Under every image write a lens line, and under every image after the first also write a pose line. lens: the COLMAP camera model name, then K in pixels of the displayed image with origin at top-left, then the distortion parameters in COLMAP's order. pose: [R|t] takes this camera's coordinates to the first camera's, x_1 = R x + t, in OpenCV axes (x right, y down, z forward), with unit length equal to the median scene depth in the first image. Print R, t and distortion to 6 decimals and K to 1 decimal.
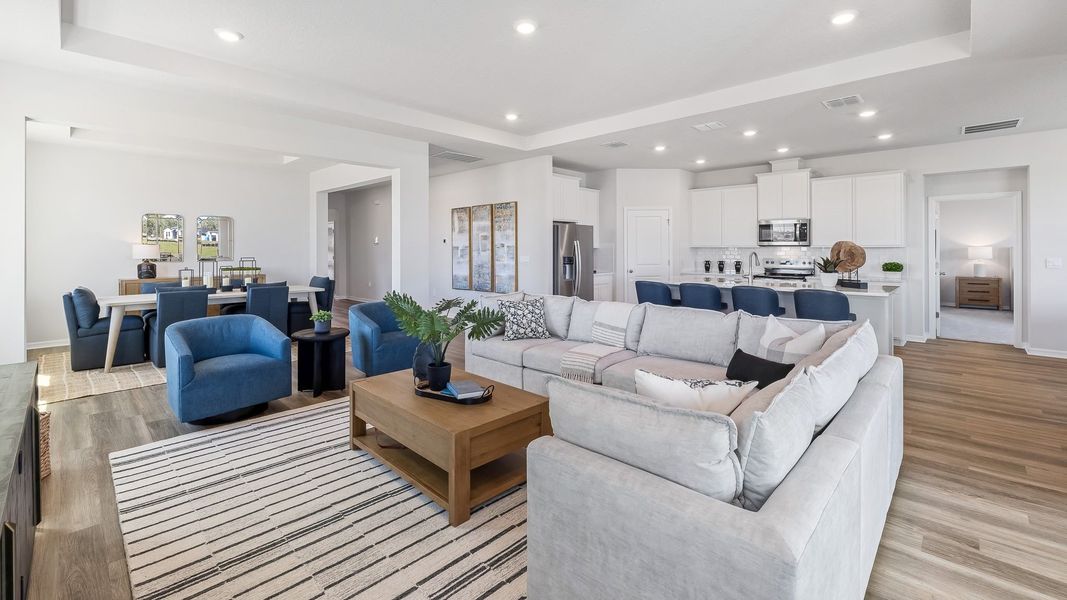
lens RADIAL K [[442.3, 0, 529.1], [0, 442.3, 248.1], [0, 0, 1]] dist [0.000911, 0.000166]
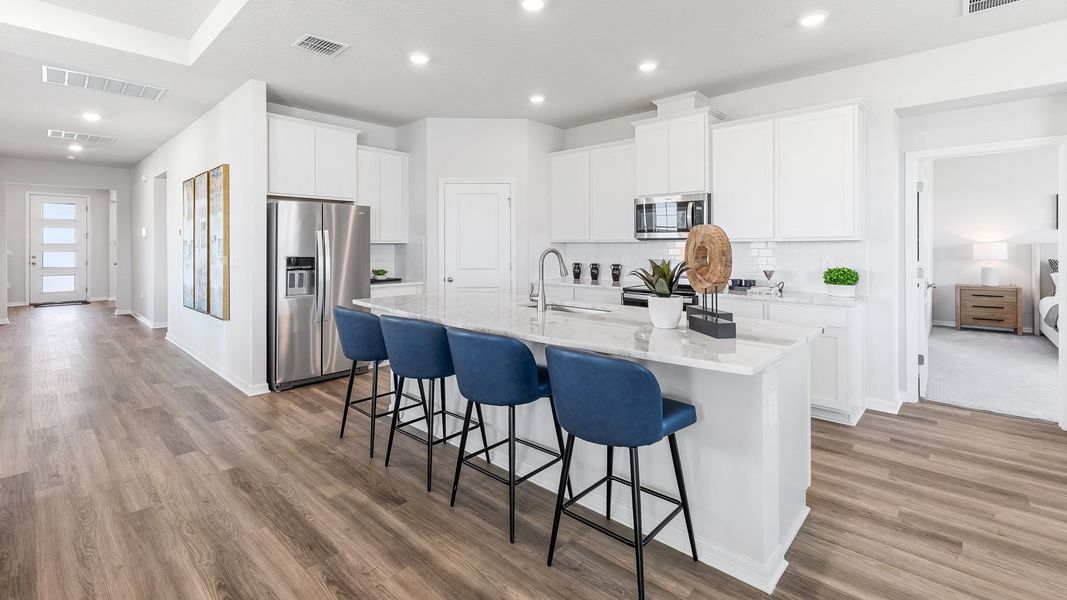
lens RADIAL K [[460.5, 0, 532.1], [0, 460.5, 247.8], [0, 0, 1]] dist [0.010254, 0.000410]
pose [[0.999704, 0.000680, 0.024312, 0.346785], [-0.000741, 0.999997, 0.002519, 0.004812], [-0.024310, -0.002536, 0.999701, 0.353490]]
